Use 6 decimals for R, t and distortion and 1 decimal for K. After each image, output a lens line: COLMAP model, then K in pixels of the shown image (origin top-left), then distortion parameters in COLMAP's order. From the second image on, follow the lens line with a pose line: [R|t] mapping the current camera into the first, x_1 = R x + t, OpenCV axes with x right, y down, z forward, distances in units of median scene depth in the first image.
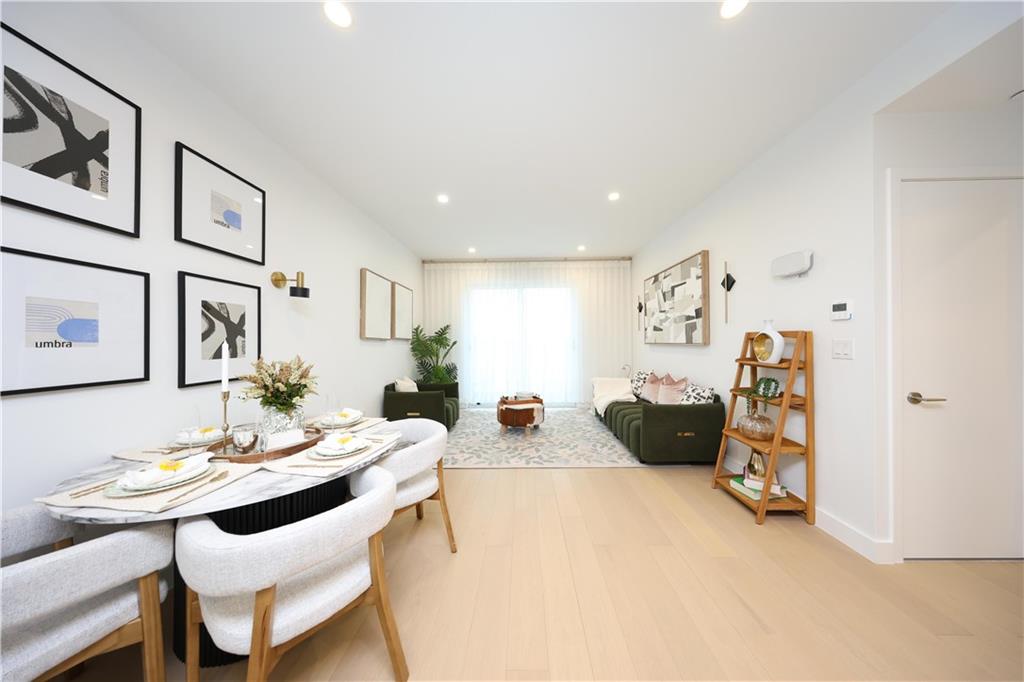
lens RADIAL K [[295.2, 0, 517.3], [0, 295.2, 342.6], [0, 0, 1]] dist [-0.000145, 0.000068]
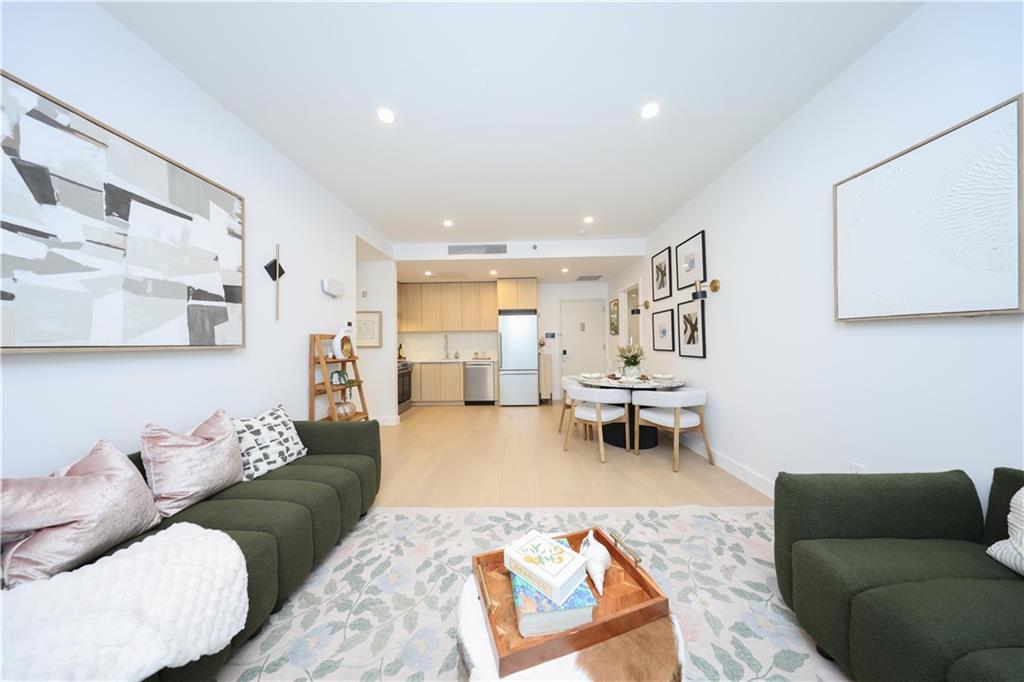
lens RADIAL K [[295.2, 0, 514.3], [0, 295.2, 343.1], [0, 0, 1]] dist [-0.000145, 0.000068]
pose [[-0.999656, 0.024157, -0.010254, 0.061004], [0.024151, 0.999708, 0.000712, 0.011168], [0.010268, 0.000464, -0.999947, 1.592869]]
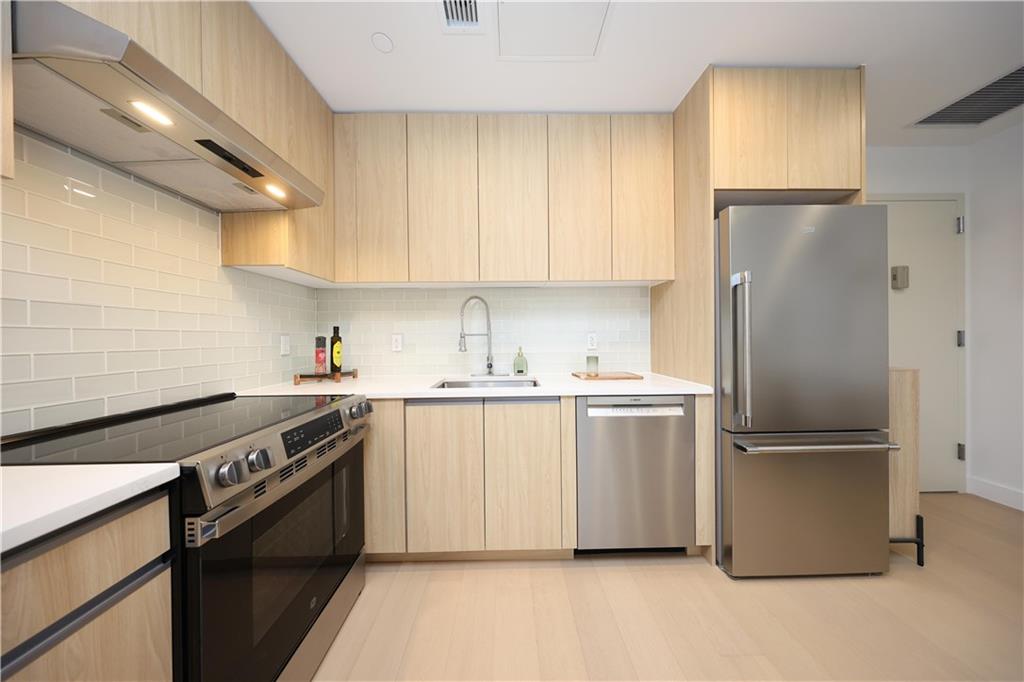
lens RADIAL K [[295.2, 0, 503.0], [0, 295.2, 339.3], [0, 0, 1]] dist [-0.000145, 0.000068]
pose [[-0.999006, 0.020759, -0.039440, 0.483674], [0.020310, 0.999725, 0.011738, 0.024454], [0.039672, 0.010925, -0.999153, 0.239154]]
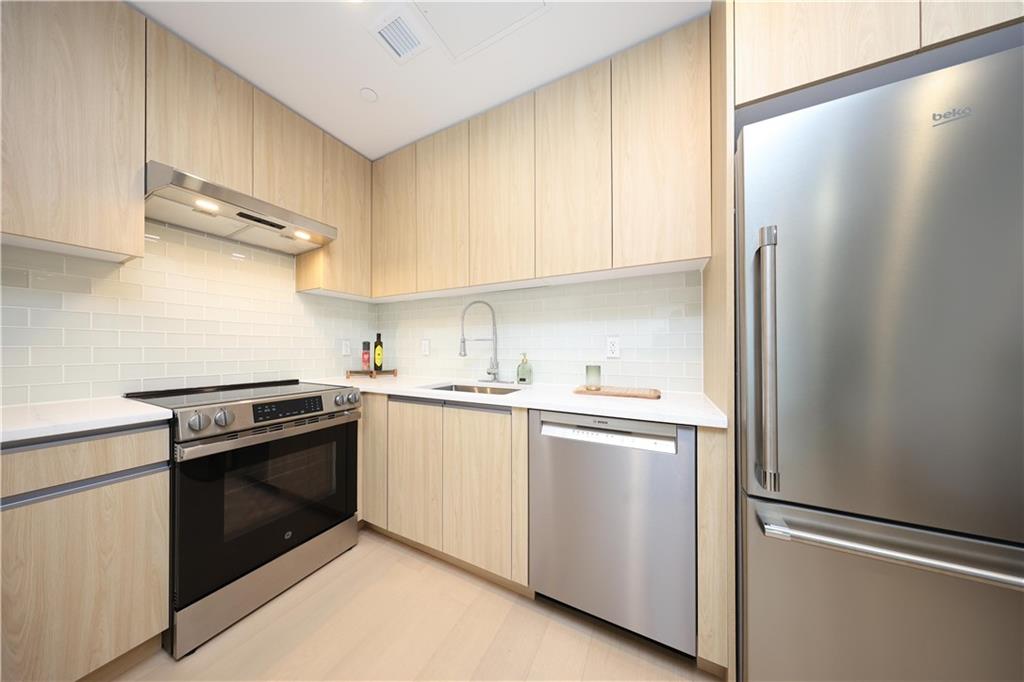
lens RADIAL K [[303.6, 0, 485.6], [0, 303.6, 346.9], [0, 0, 1]] dist [0.000024, -0.000025]
pose [[-0.882271, 0.012999, 0.470562, 0.214788], [0.011075, 0.999915, -0.006858, 0.039776], [-0.470611, -0.000839, -0.882340, 0.171604]]
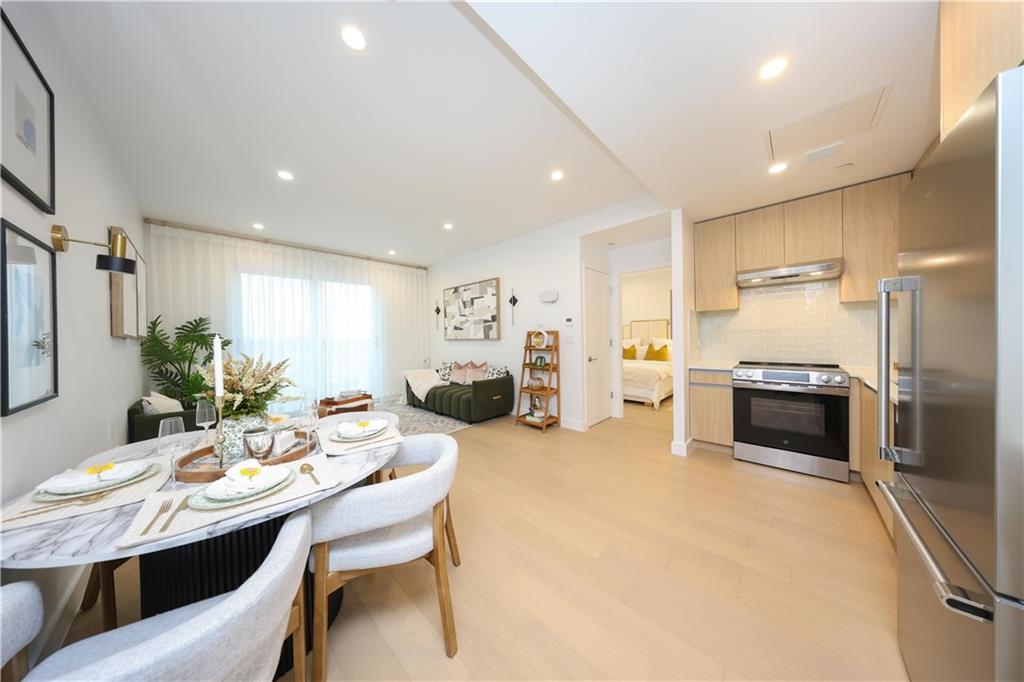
lens RADIAL K [[295.2, 0, 509.2], [0, 295.2, 339.0], [0, 0, 1]] dist [-0.000145, 0.000068]
pose [[0.673056, -0.009459, 0.739531, -0.448633], [0.015162, 0.999885, -0.001010, 0.007784], [-0.739436, 0.011893, 0.673122, -0.070405]]
